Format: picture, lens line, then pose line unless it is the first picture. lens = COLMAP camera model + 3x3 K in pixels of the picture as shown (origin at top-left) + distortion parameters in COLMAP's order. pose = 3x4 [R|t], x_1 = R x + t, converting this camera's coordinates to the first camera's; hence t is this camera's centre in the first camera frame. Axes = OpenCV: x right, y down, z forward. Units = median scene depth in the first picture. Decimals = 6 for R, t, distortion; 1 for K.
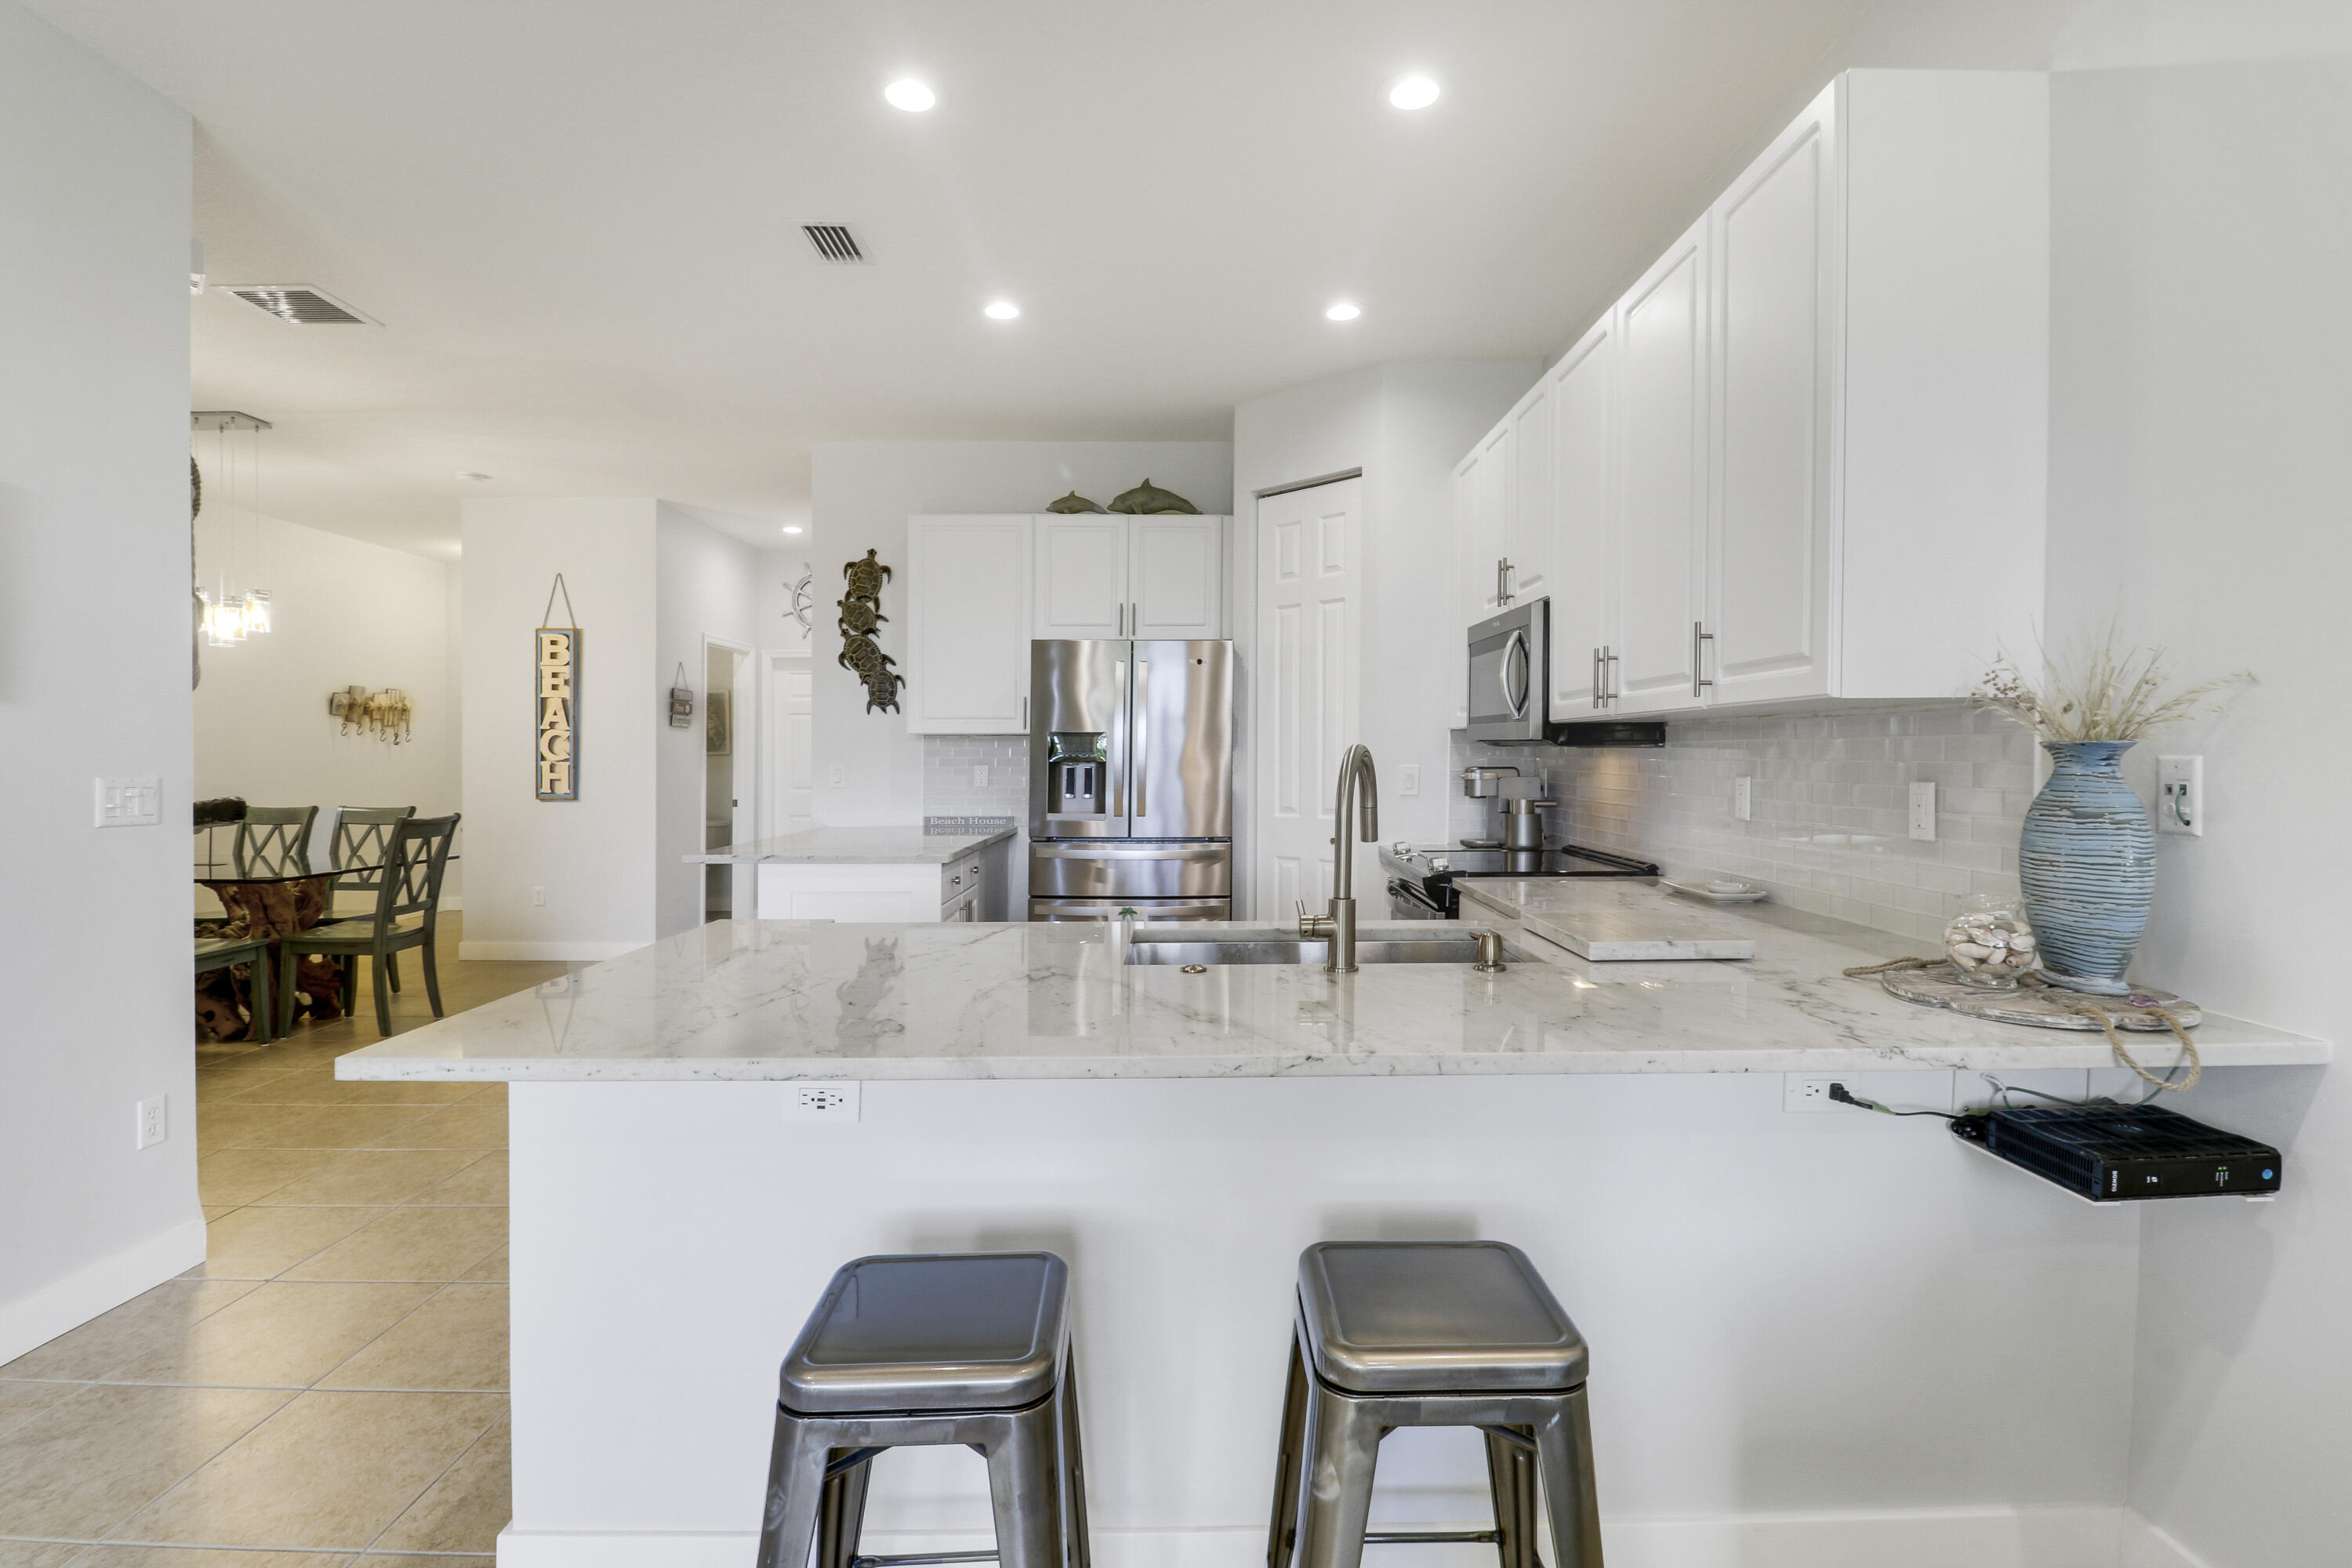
lens RADIAL K [[1127.5, 0, 1182.7], [0, 1127.5, 770.8], [0, 0, 1]] dist [-0.000807, -0.011077]
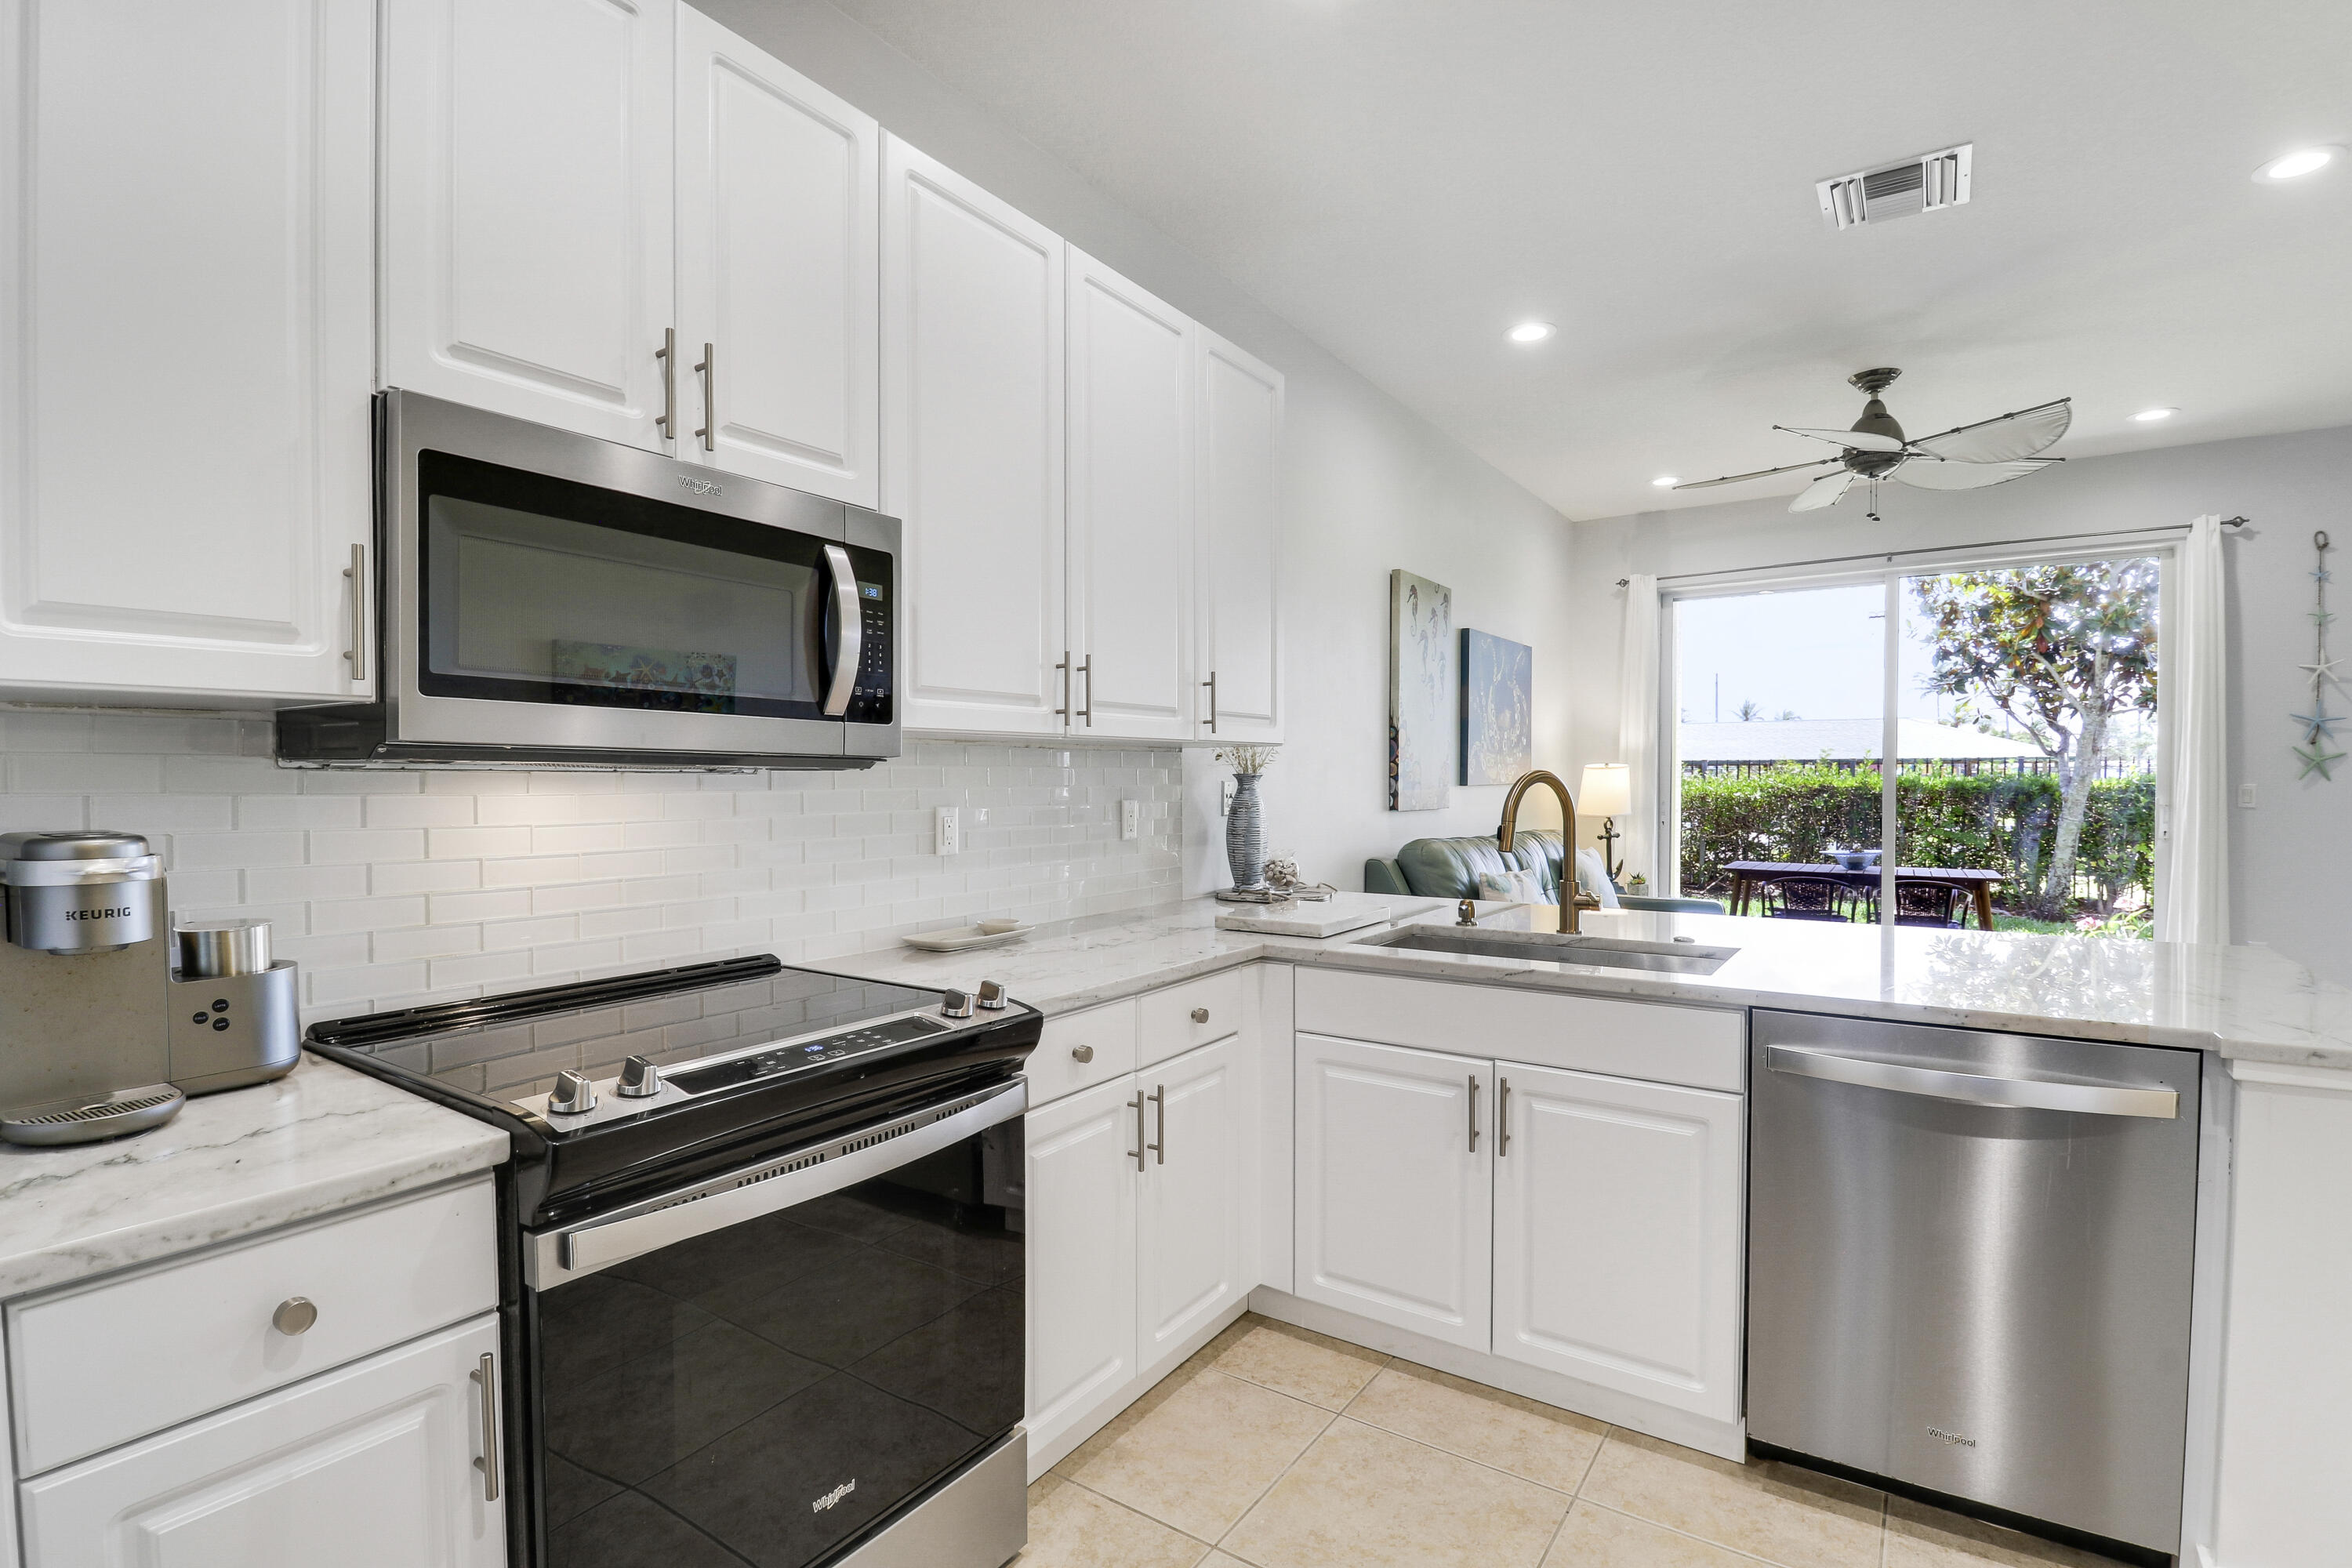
lens RADIAL K [[1092.9, 0, 1195.2], [0, 1092.9, 815.2], [0, 0, 1]] dist [0.003073, -0.011318]
pose [[-0.832116, -0.016081, 0.554368, -0.101960], [0.010591, 0.998936, 0.044874, -0.016568], [-0.554500, 0.043212, -0.831061, 1.089006]]
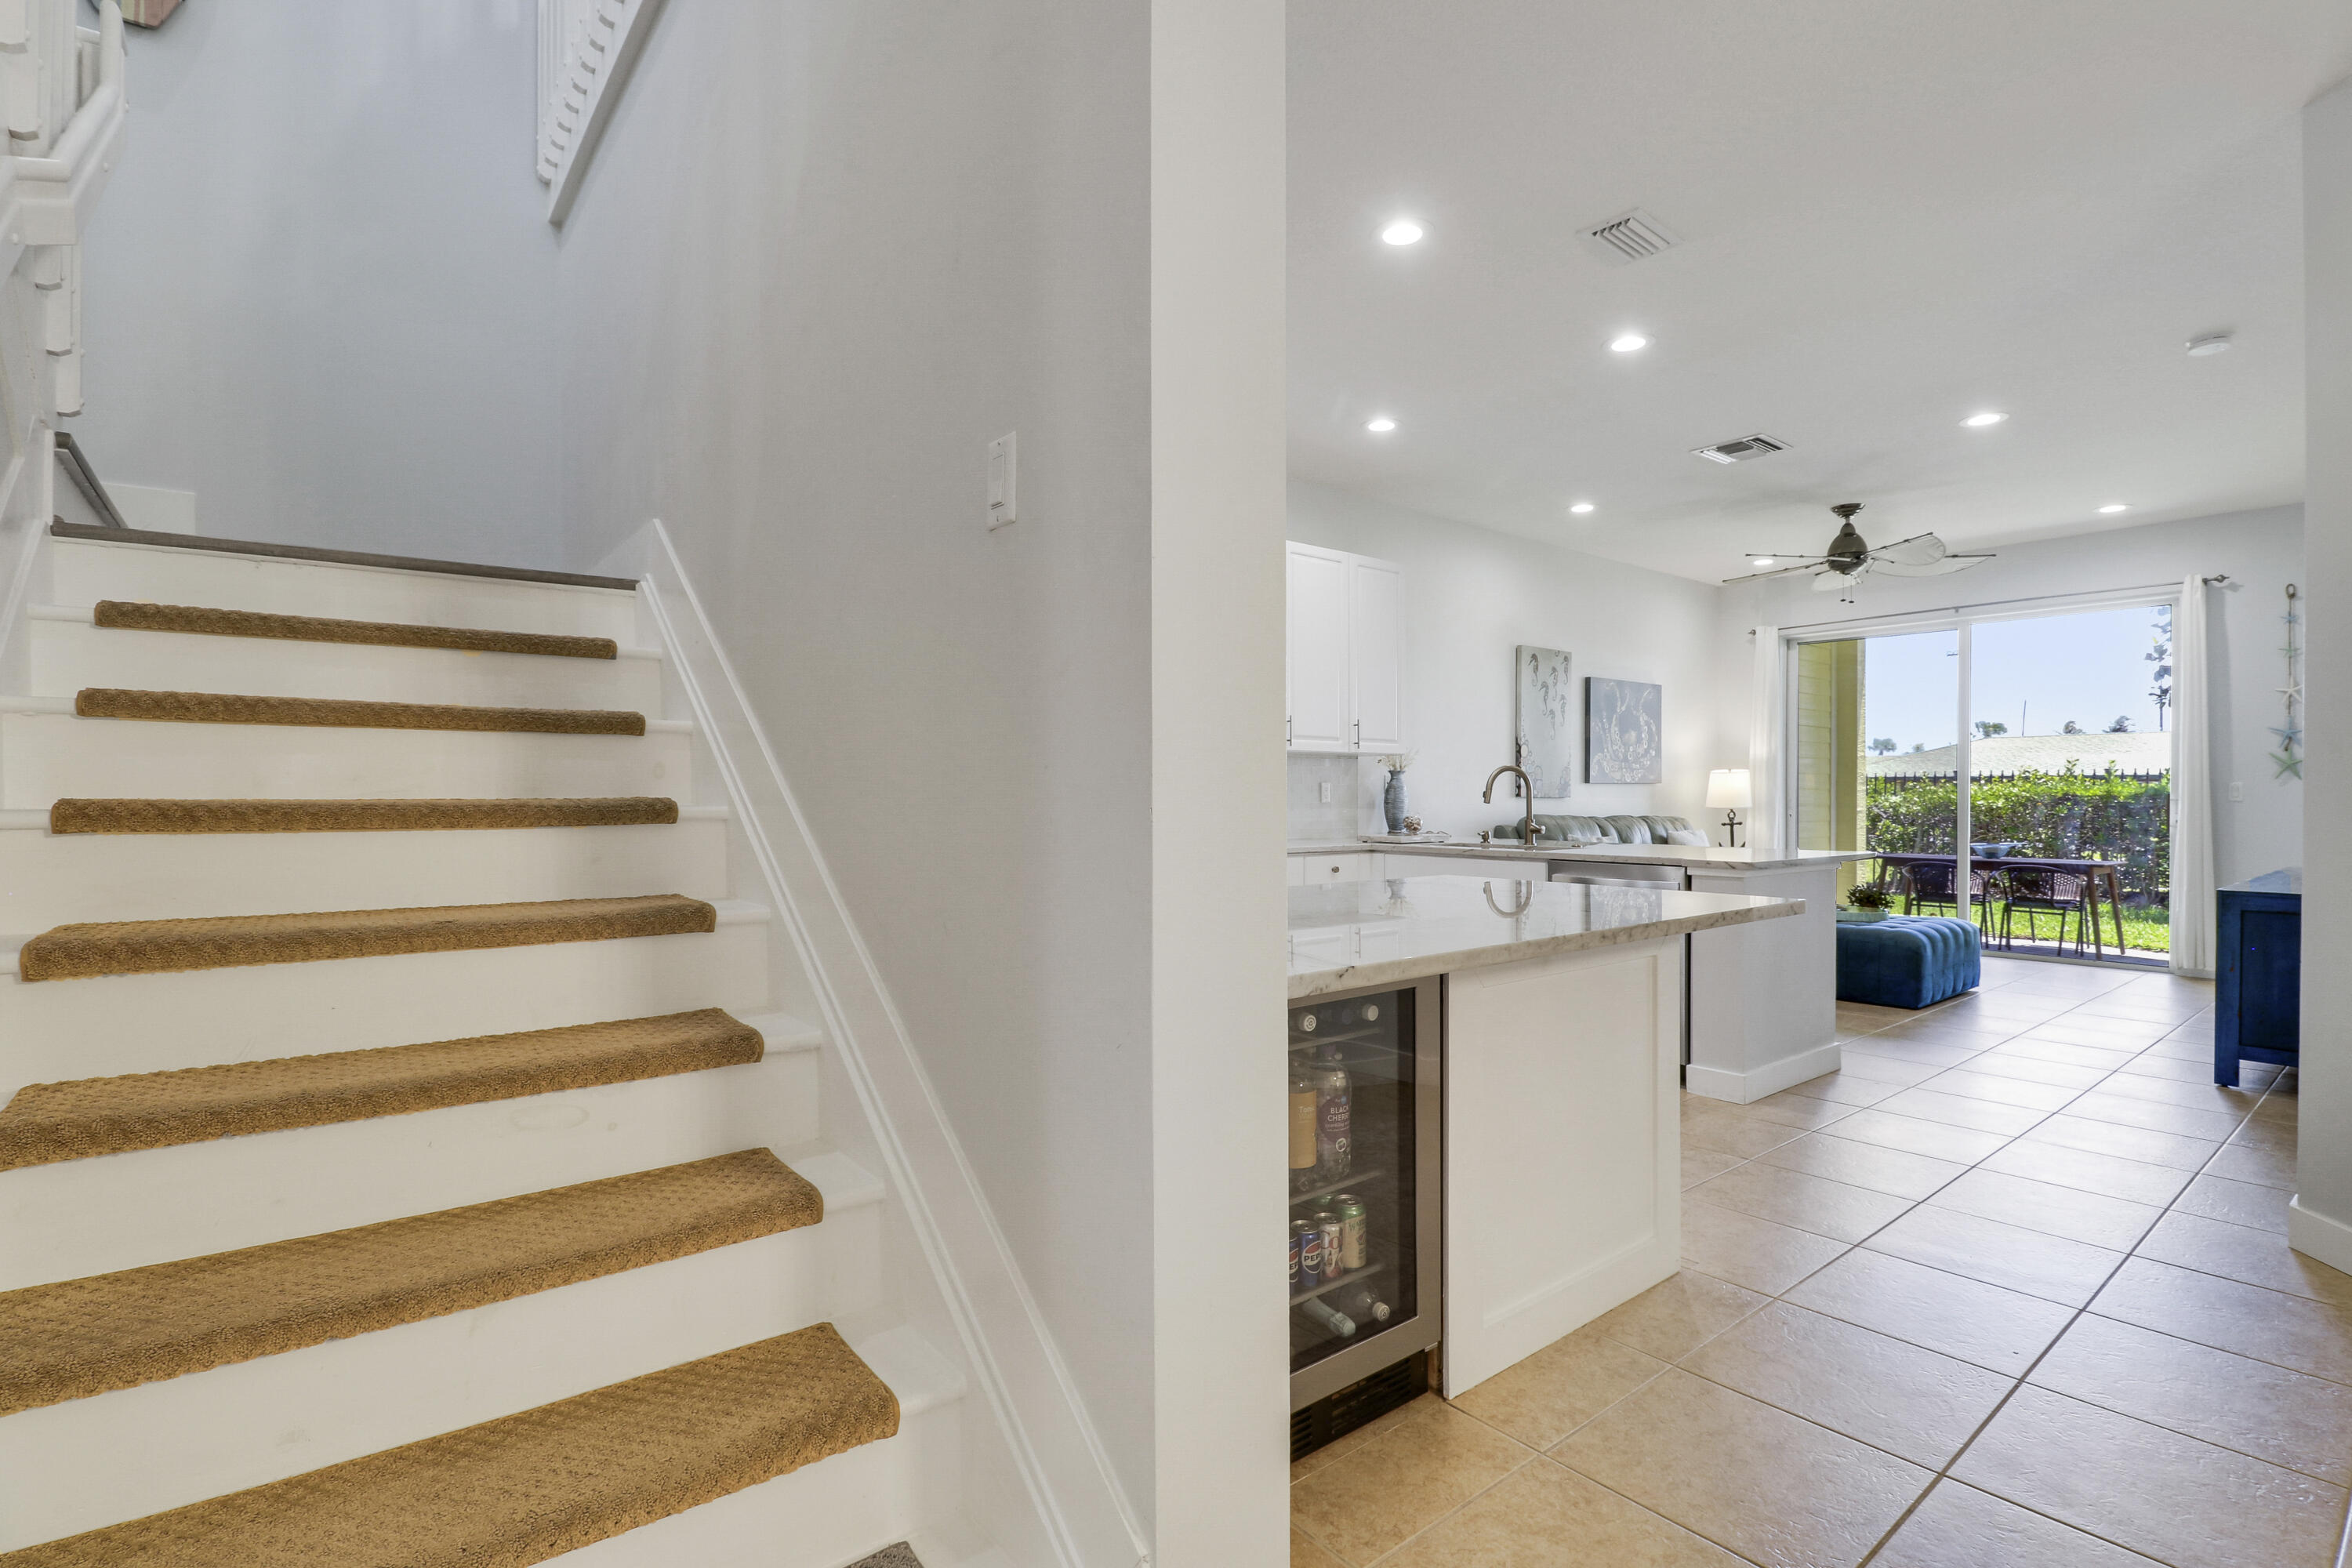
lens RADIAL K [[1092.9, 0, 1206.6], [0, 1092.9, 807.7], [0, 0, 1]] dist [0.003073, -0.011318]
pose [[-0.640869, -0.008638, 0.767601, -0.665912], [0.008841, 0.999787, 0.018632, 0.010181], [-0.767599, 0.018727, -0.640657, 1.550344]]
